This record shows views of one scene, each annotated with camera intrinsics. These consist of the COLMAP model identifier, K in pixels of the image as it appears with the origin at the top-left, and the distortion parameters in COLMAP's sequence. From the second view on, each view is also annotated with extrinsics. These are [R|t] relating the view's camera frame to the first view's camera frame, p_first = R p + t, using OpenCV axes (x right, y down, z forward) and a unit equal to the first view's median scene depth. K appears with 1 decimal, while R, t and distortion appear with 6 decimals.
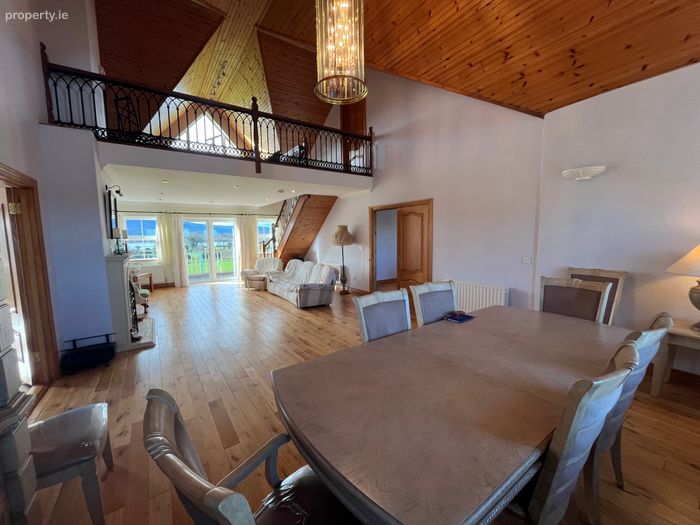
lens RADIAL K [[283.3, 0, 347.4], [0, 283.3, 262.6], [0, 0, 1]] dist [-0.002101, -0.000186]
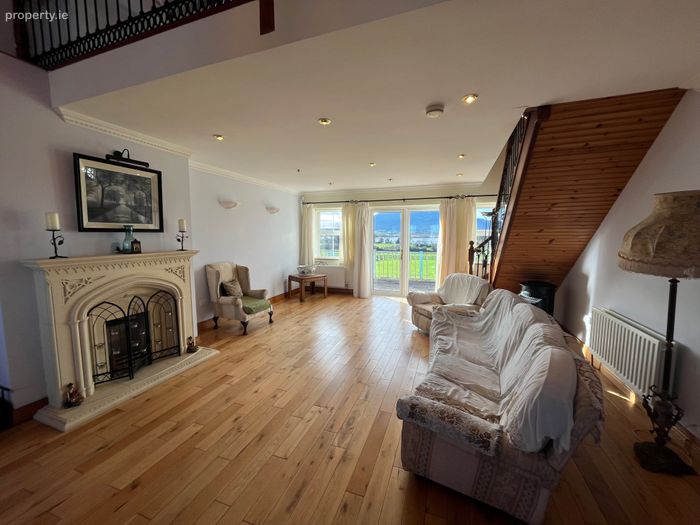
lens RADIAL K [[283.3, 0, 347.4], [0, 283.3, 262.6], [0, 0, 1]] dist [-0.002101, -0.000186]
pose [[0.575710, 0.099461, -0.811582, 0.010850], [-0.090496, 0.994227, 0.057649, -0.047149], [0.812631, 0.040255, 0.581387, 0.509214]]
